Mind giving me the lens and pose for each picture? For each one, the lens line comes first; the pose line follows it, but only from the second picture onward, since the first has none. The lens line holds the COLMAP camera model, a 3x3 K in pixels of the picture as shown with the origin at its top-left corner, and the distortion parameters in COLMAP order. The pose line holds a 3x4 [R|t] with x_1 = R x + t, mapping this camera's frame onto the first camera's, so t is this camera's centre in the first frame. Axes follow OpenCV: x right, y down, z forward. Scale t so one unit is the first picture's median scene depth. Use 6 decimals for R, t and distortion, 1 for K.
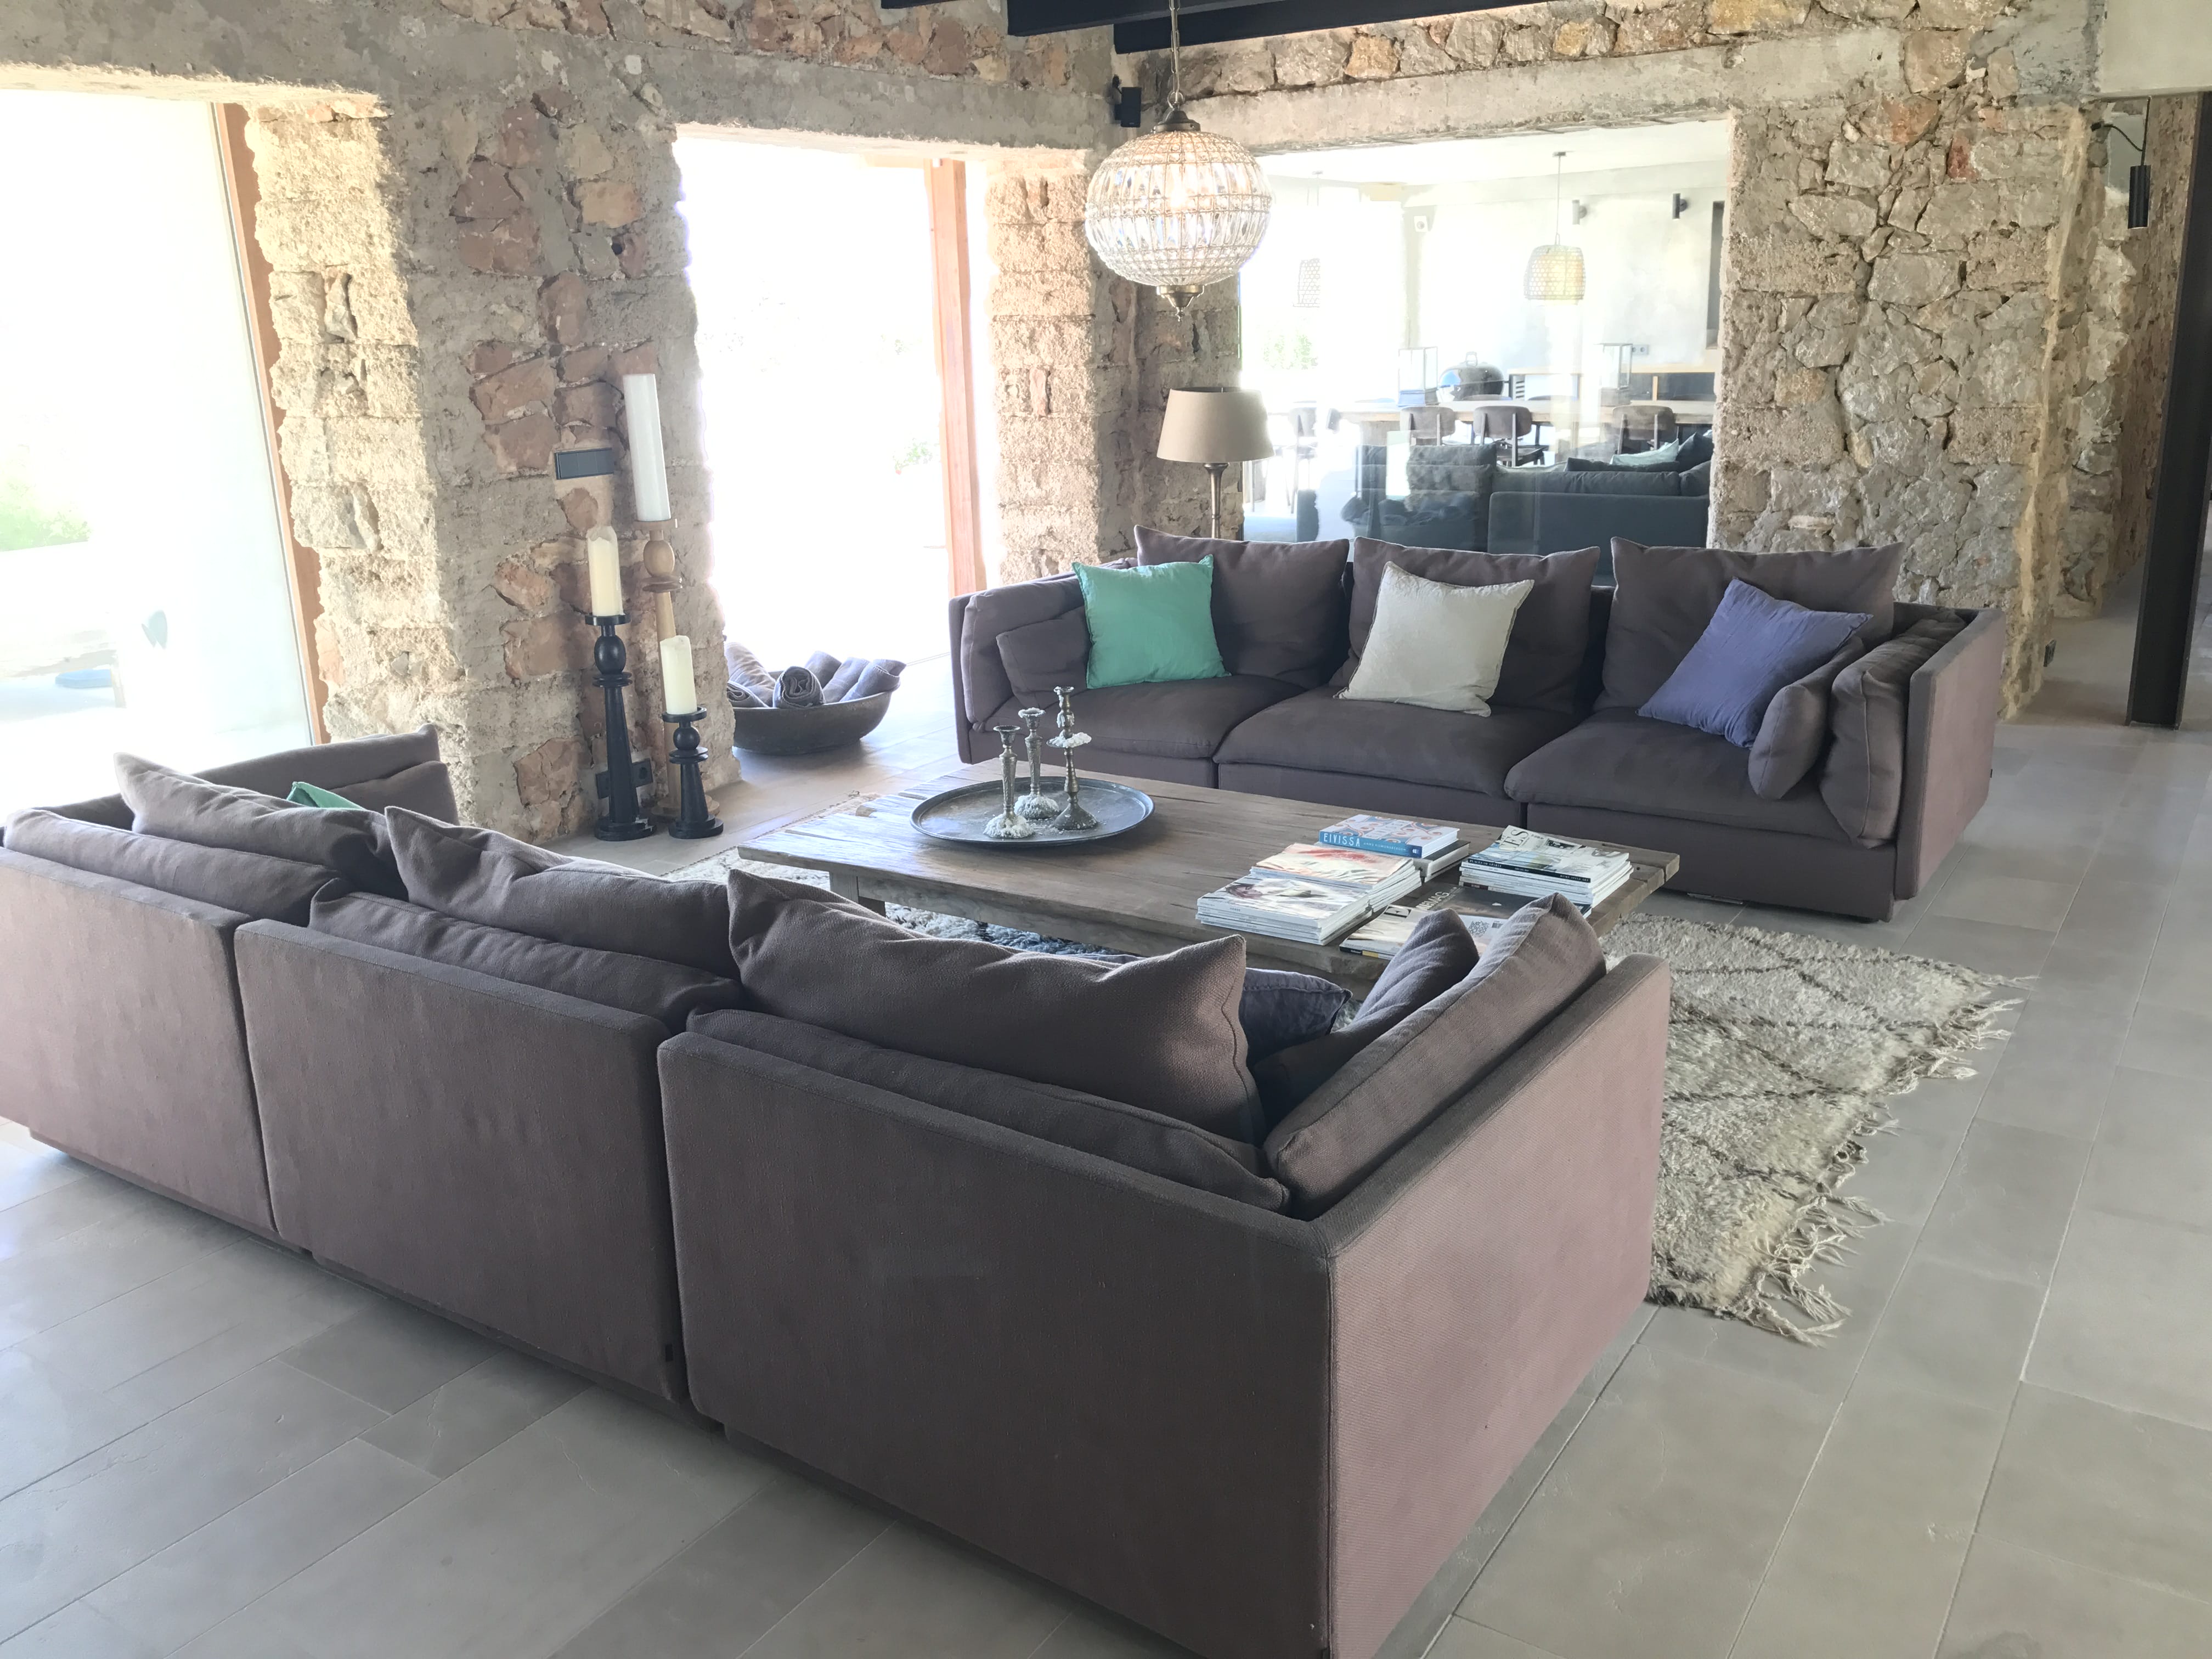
lens RADIAL K [[1835.4, 0, 1093.7], [0, 1835.4, 831.1], [0, 0, 1]] dist [-0.002059, -0.010264]
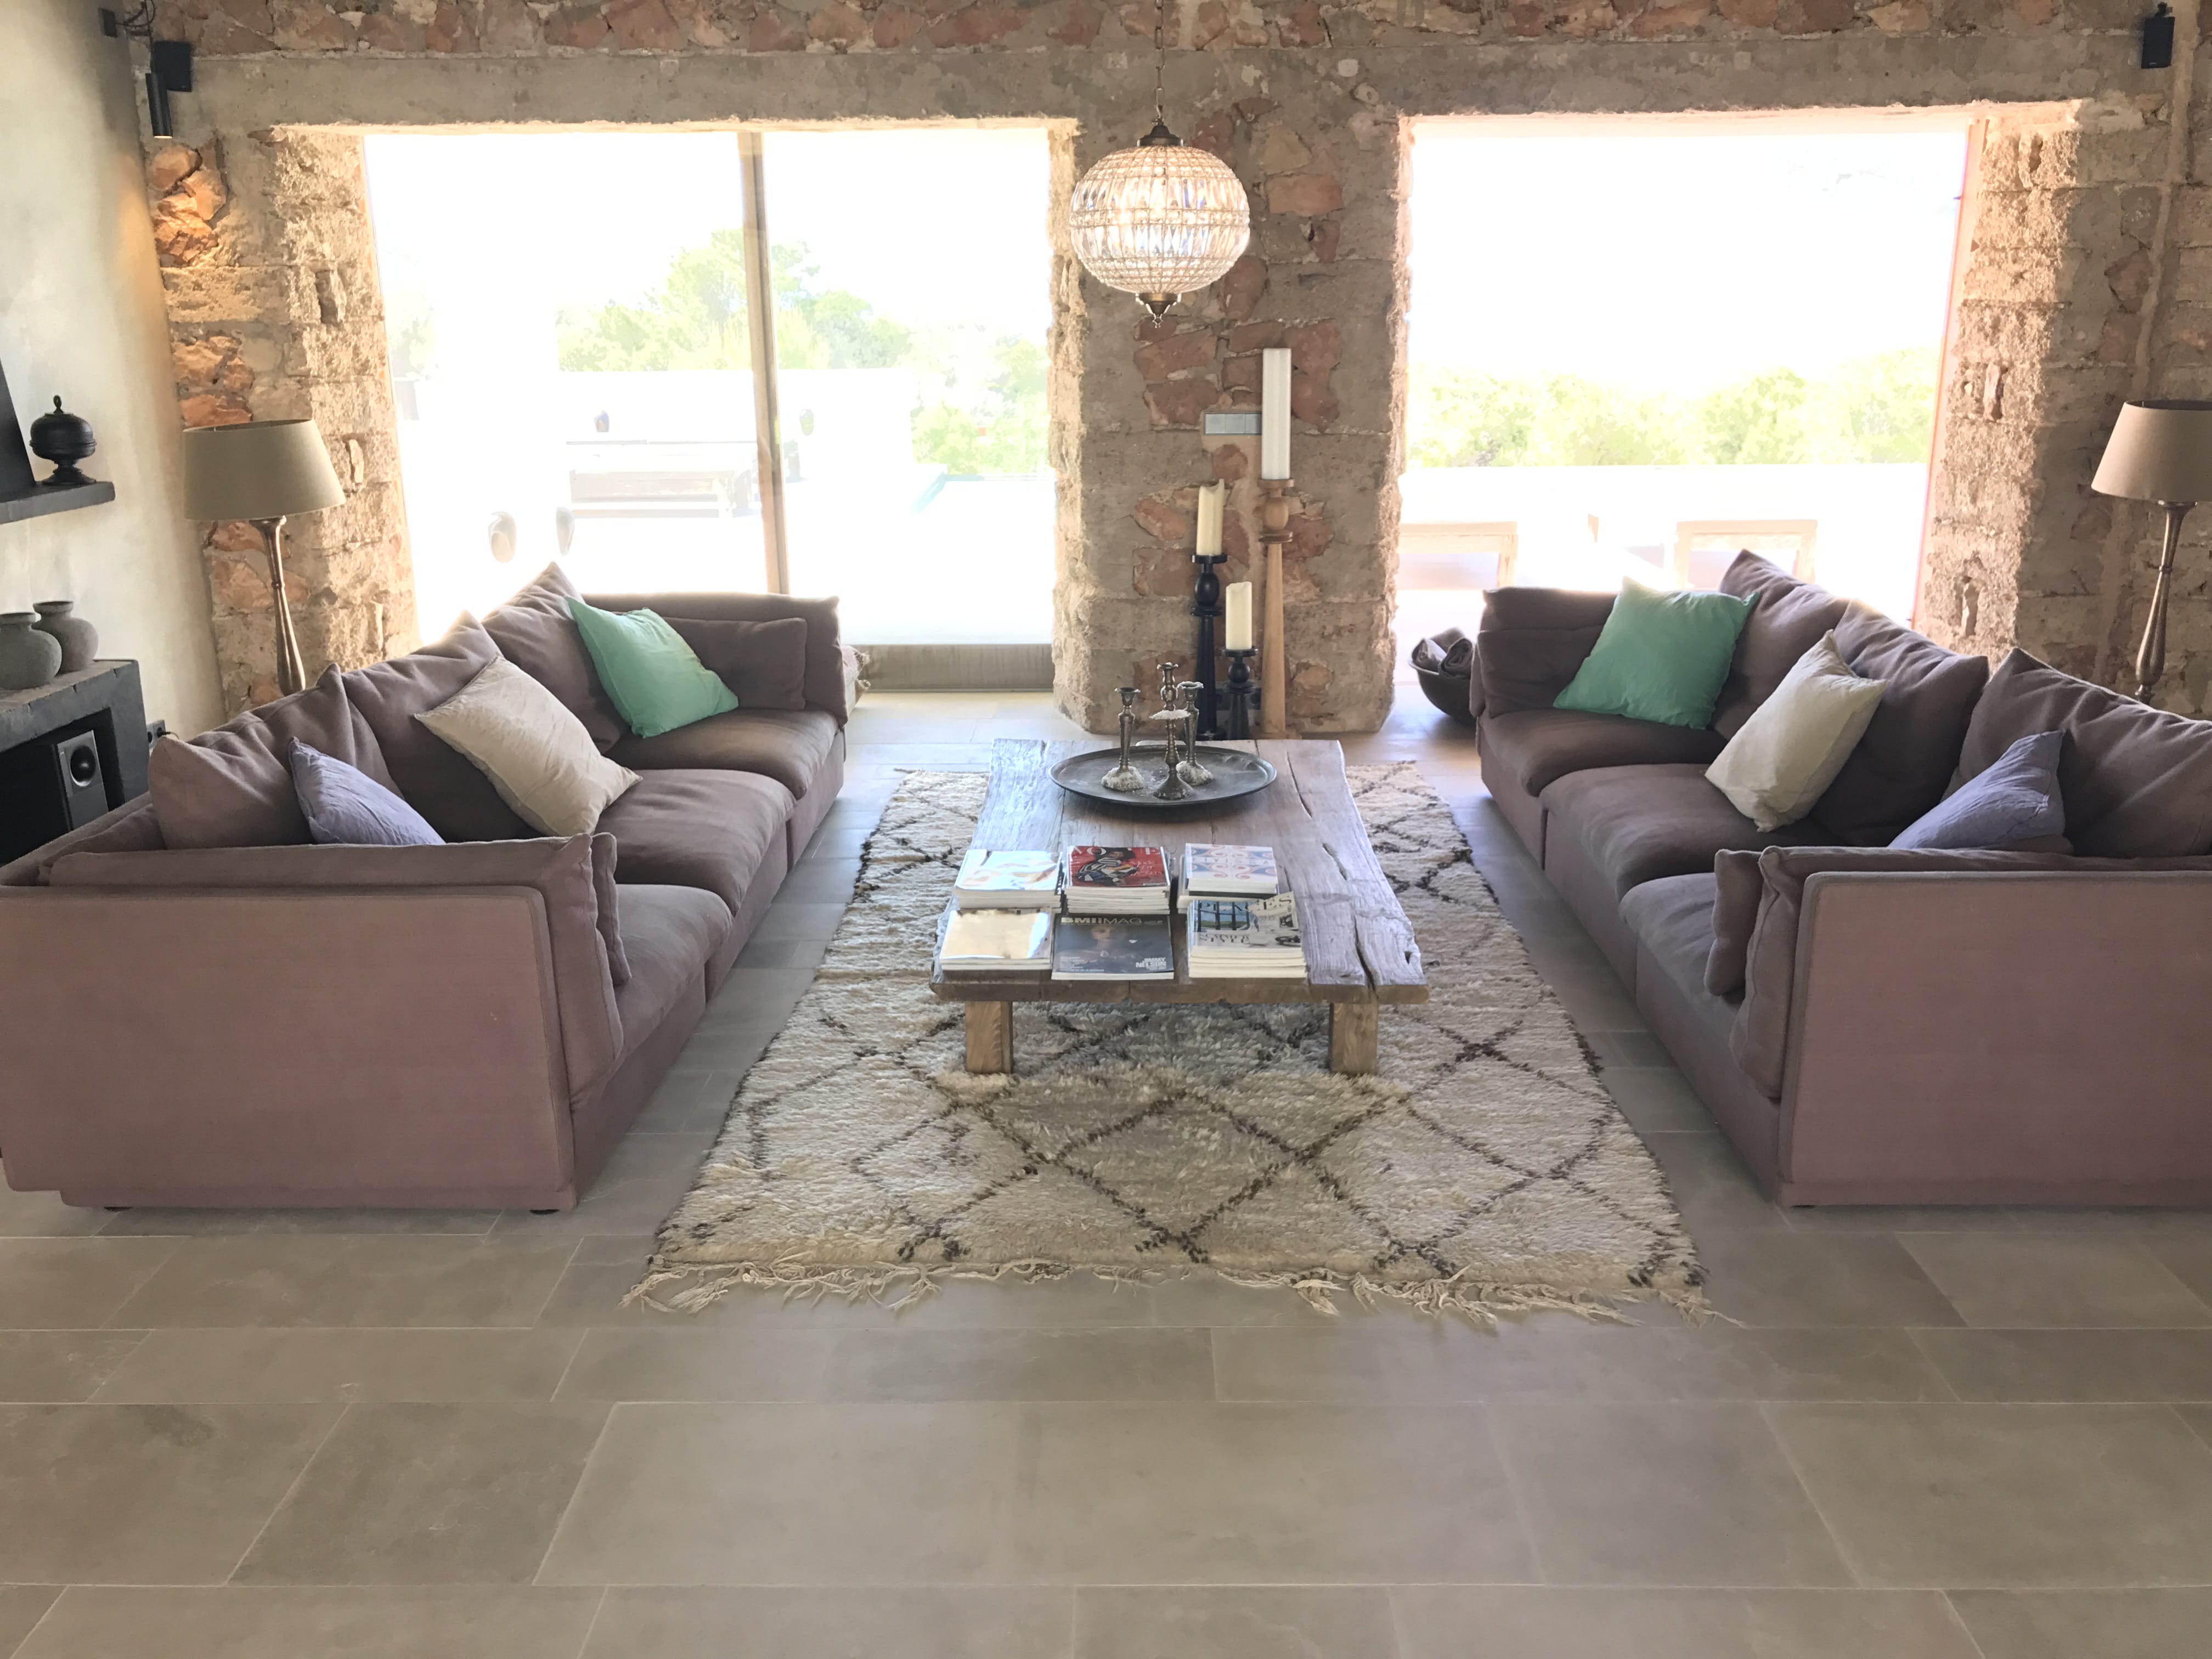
lens RADIAL K [[1835.4, 0, 1064.2], [0, 1835.4, 821.0], [0, 0, 1]] dist [-0.002059, -0.010264]
pose [[0.541369, 0.257833, -0.800276, 0.555134], [-0.235259, 0.960253, 0.150227, -0.091820], [0.807200, 0.106944, 0.580509, 0.228497]]
